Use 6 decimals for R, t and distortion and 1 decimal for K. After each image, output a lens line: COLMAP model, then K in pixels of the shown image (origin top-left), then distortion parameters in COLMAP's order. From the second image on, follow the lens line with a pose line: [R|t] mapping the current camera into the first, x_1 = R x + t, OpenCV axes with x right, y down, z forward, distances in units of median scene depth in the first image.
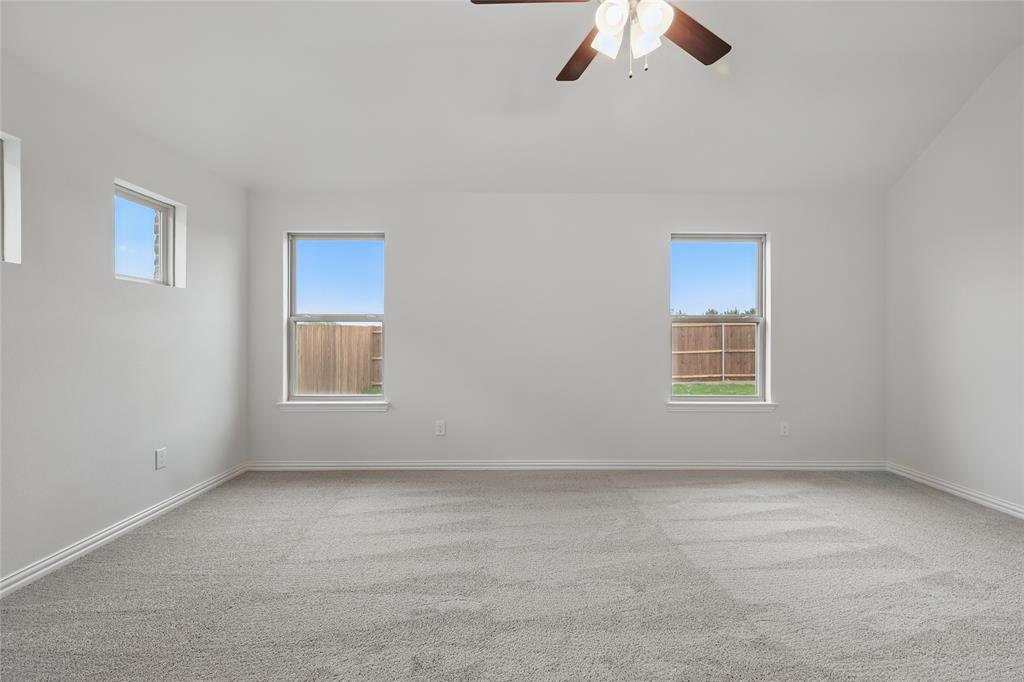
lens RADIAL K [[450.3, 0, 512.9], [0, 450.3, 335.2], [0, 0, 1]] dist [0.003437, 0.000338]
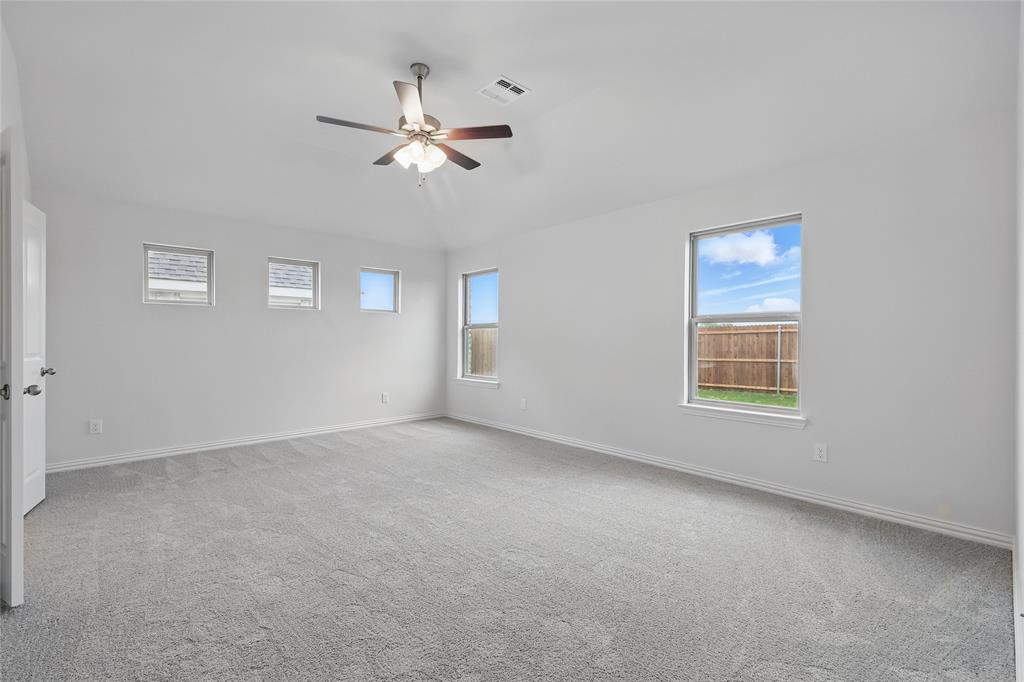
lens RADIAL K [[484.0, 0, 511.2], [0, 484.0, 336.5], [0, 0, 1]] dist [0.006558, 0.000487]
pose [[0.664451, 0.008395, -0.747284, 0.871357], [-0.009112, 0.999954, 0.003131, -0.010146], [0.747276, 0.004729, 0.664497, -0.021756]]
